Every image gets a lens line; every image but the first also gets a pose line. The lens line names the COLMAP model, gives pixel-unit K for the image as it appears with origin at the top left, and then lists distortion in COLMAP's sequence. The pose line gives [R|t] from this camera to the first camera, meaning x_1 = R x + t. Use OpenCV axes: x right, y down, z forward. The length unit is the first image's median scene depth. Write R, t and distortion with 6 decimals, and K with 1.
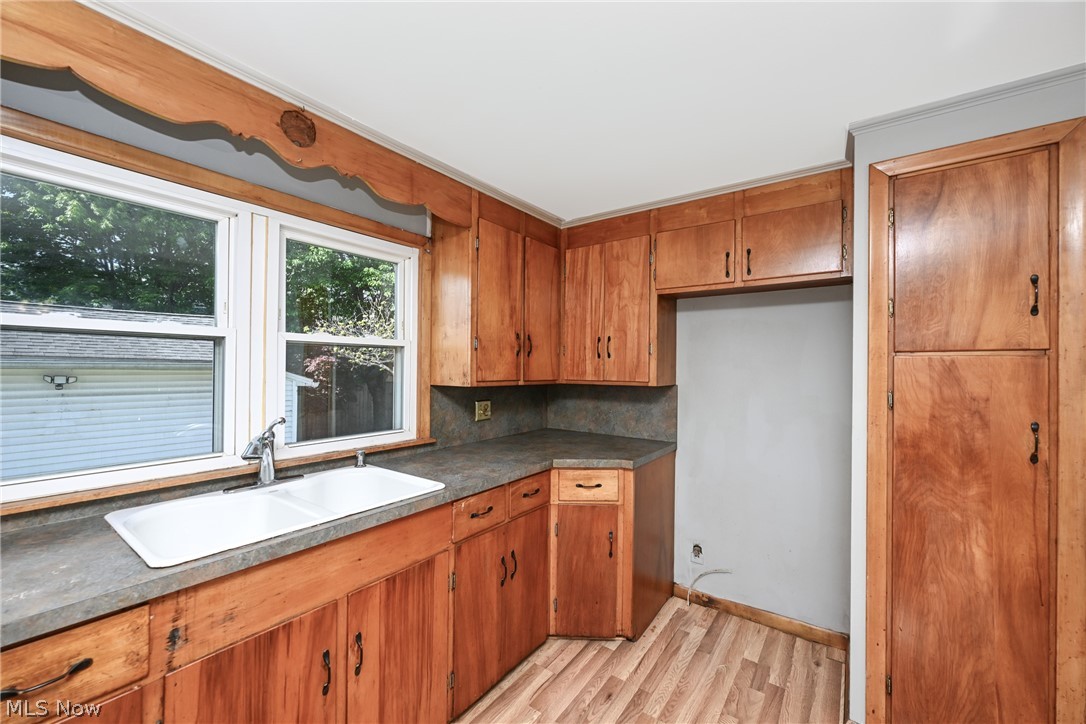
lens RADIAL K [[442.7, 0, 543.0], [0, 442.7, 362.0], [0, 0, 1]] dist [-0.000361, -0.000197]
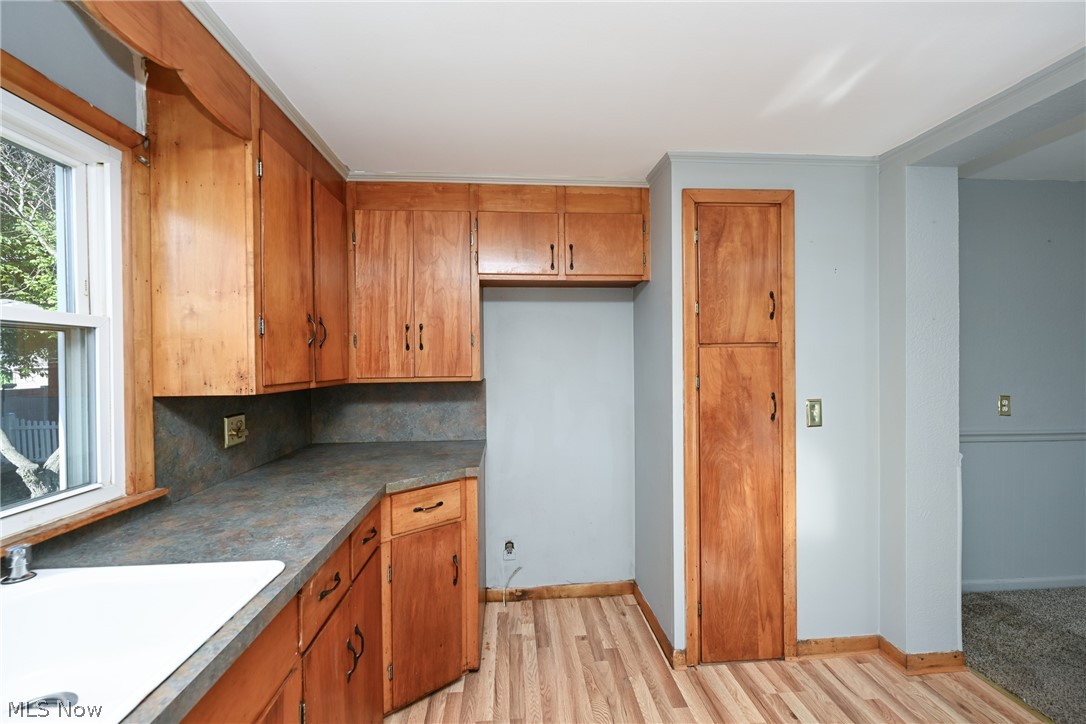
lens RADIAL K [[442.7, 0, 543.0], [0, 442.7, 362.0], [0, 0, 1]] dist [-0.000361, -0.000197]
pose [[0.752520, -0.018001, 0.658323, -0.267746], [0.009372, 0.999818, 0.016625, 0.002503], [-0.658503, -0.006341, 0.752552, 0.253377]]
